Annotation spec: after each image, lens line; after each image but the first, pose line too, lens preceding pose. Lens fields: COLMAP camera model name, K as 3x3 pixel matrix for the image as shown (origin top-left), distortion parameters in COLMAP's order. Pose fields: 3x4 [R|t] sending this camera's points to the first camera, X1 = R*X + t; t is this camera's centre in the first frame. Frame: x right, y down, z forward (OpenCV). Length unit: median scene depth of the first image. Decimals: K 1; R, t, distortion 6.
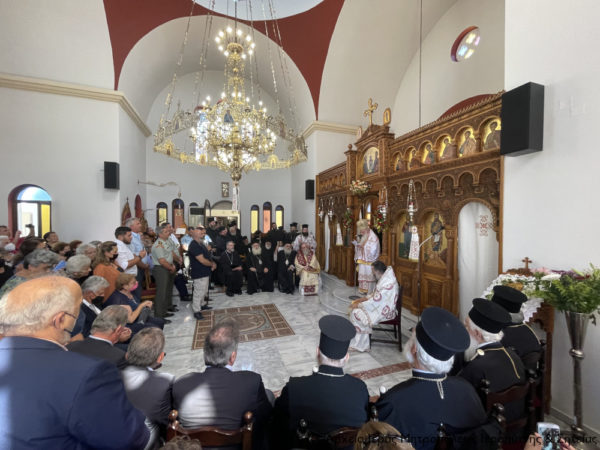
lens RADIAL K [[241.2, 0, 295.9], [0, 241.2, 224.7], [0, 0, 1]] dist [-0.011036, -0.000140]
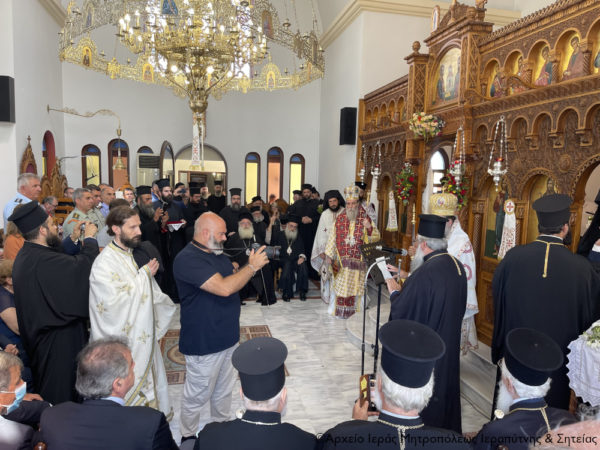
lens RADIAL K [[447.5, 0, 300.2], [0, 447.5, 227.4], [0, 0, 1]] dist [0.033930, -0.034686]
pose [[0.994323, 0.033851, -0.100873, 0.090438], [-0.024674, 0.995557, 0.090874, -0.011211], [0.103501, -0.087869, 0.990740, -0.050965]]
